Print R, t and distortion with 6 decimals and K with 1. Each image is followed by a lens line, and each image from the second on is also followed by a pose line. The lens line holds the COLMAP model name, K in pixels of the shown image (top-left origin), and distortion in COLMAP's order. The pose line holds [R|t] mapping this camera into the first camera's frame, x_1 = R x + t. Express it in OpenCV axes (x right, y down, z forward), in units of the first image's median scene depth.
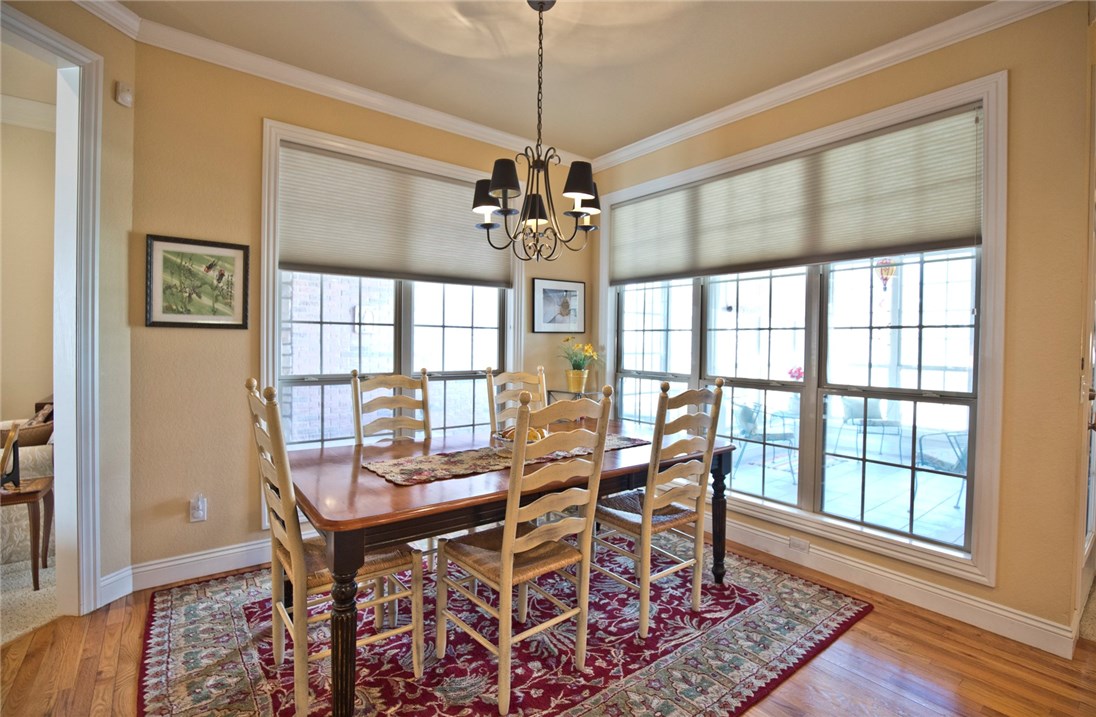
lens RADIAL K [[504.0, 0, 548.9], [0, 504.0, 347.1], [0, 0, 1]] dist [-0.034546, 0.005158]
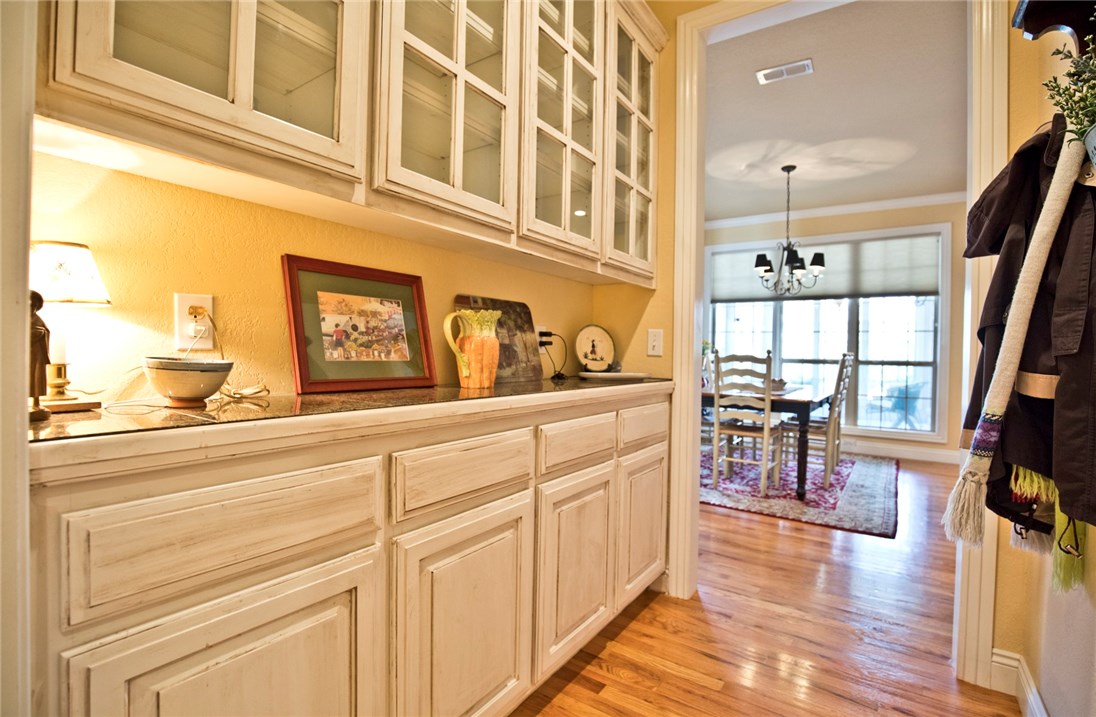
lens RADIAL K [[504.0, 0, 549.2], [0, 504.0, 357.7], [0, 0, 1]] dist [-0.034546, 0.005158]
pose [[0.946487, -0.013776, 0.322448, -1.389051], [0.008358, 0.999800, 0.018182, 0.019708], [-0.322633, -0.014514, 0.946413, -0.521743]]
